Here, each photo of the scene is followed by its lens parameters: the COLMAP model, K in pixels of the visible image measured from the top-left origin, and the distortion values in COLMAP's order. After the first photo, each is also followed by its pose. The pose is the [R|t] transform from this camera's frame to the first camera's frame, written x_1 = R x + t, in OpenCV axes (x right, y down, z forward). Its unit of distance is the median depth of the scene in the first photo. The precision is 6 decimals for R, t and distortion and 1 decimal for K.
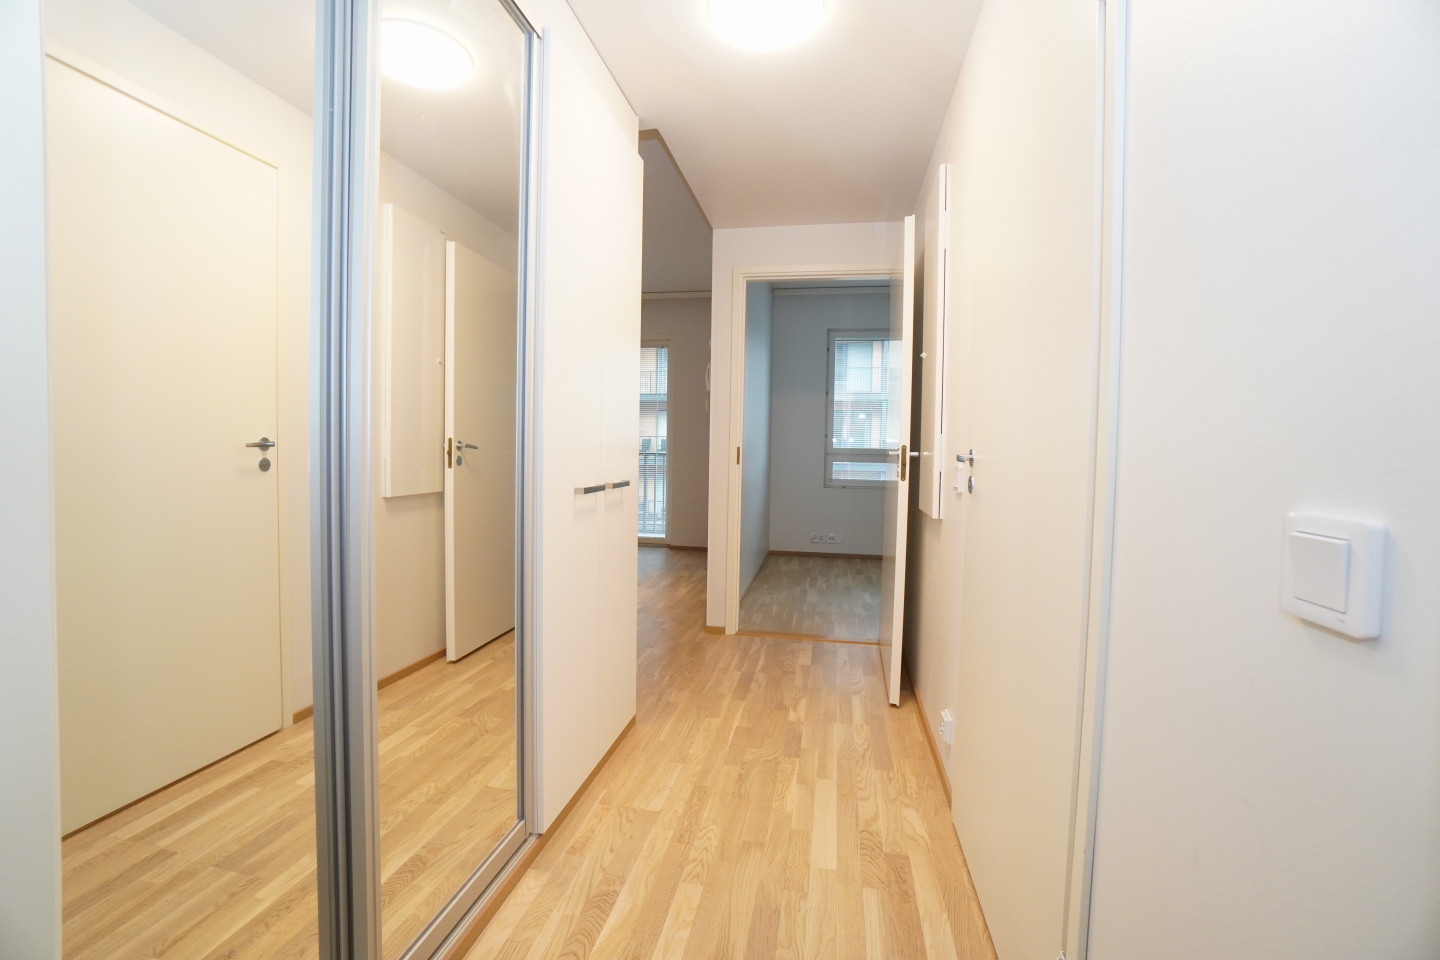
lens RADIAL K [[628.8, 0, 713.2], [0, 628.8, 472.3], [0, 0, 1]] dist [-0.048080, 0.010674]
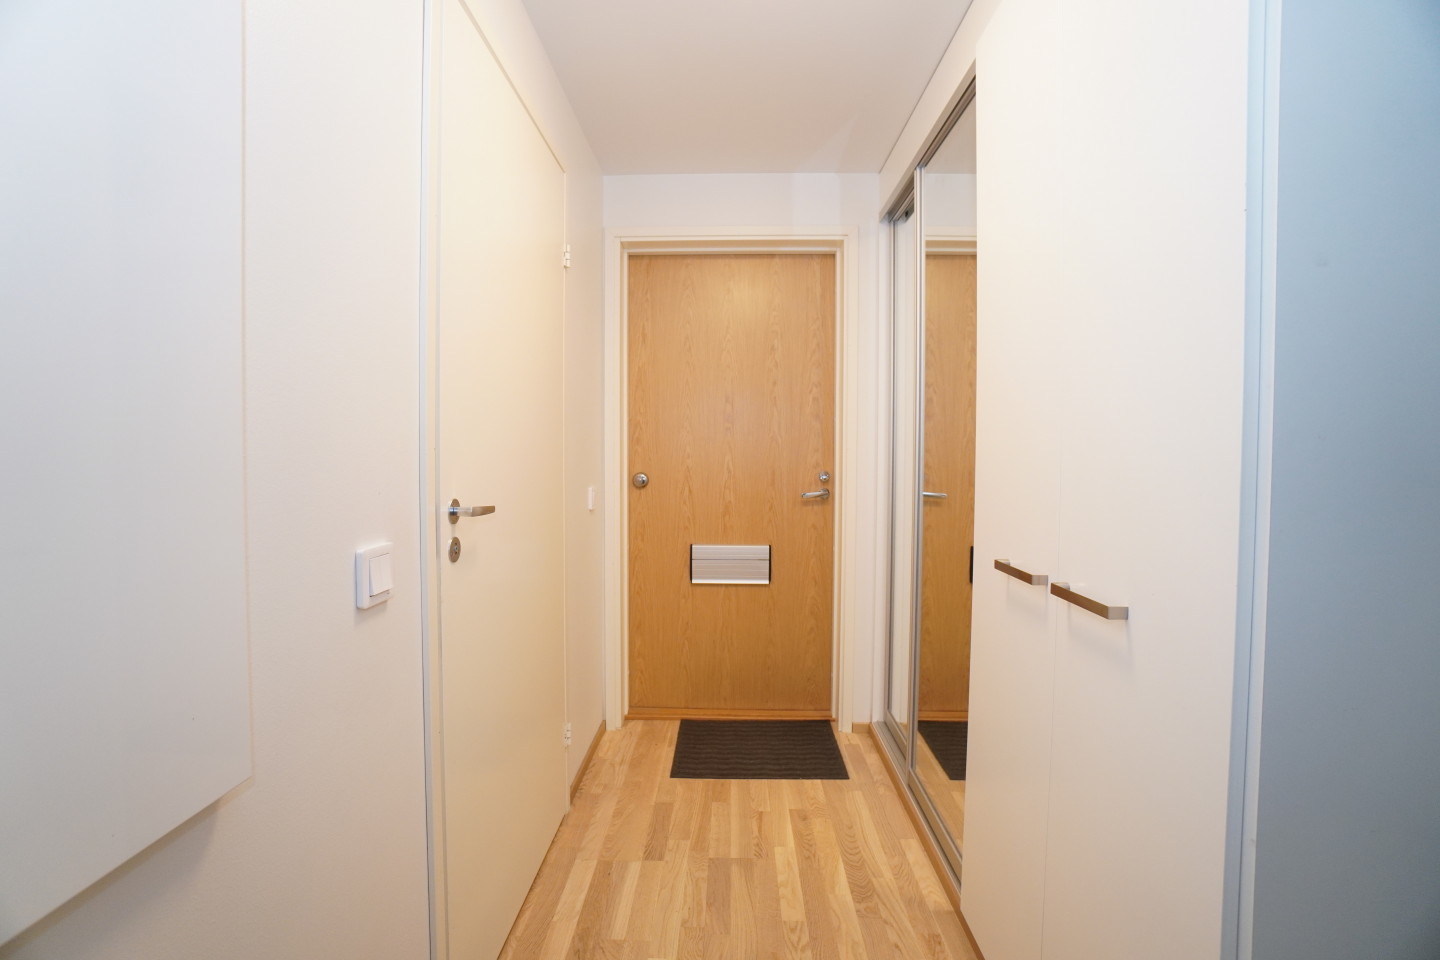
lens RADIAL K [[628.8, 0, 720.7], [0, 628.8, 479.0], [0, 0, 1]] dist [-0.048080, 0.010674]
pose [[-0.984679, -0.018511, -0.173391, 0.253304], [-0.032800, 0.996263, 0.079905, -0.125592], [0.171264, 0.084368, -0.981606, 1.768893]]
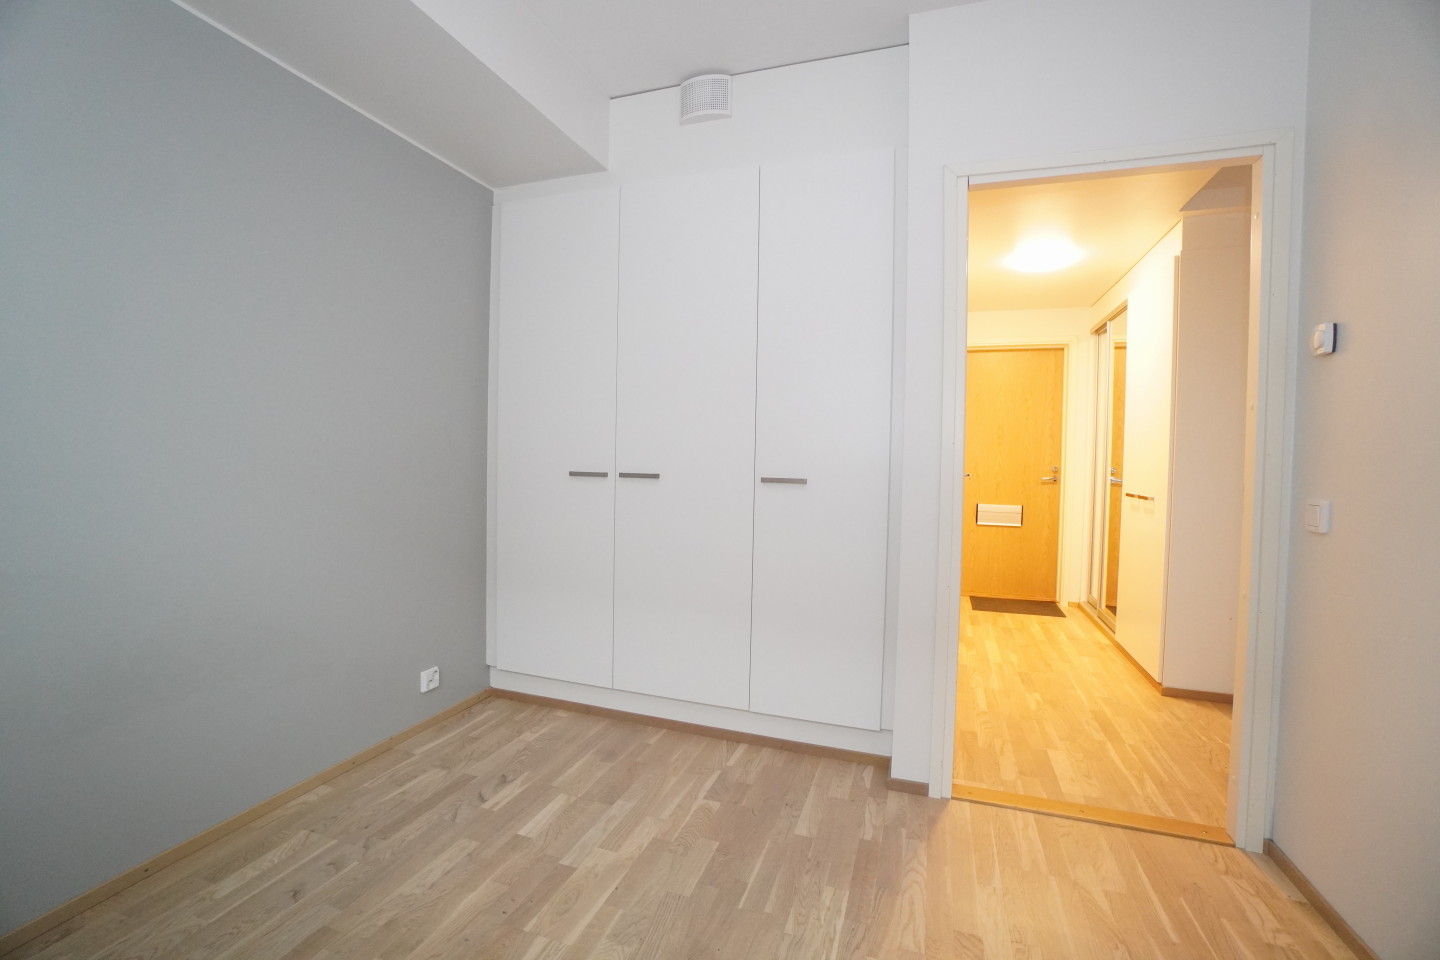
lens RADIAL K [[628.8, 0, 721.4], [0, 628.8, 477.0], [0, 0, 1]] dist [-0.048080, 0.010674]
pose [[-0.989521, -0.043450, 0.137695, 0.887419], [-0.033055, 0.996491, 0.076899, -0.149177], [-0.140553, 0.071542, -0.987485, 3.407310]]
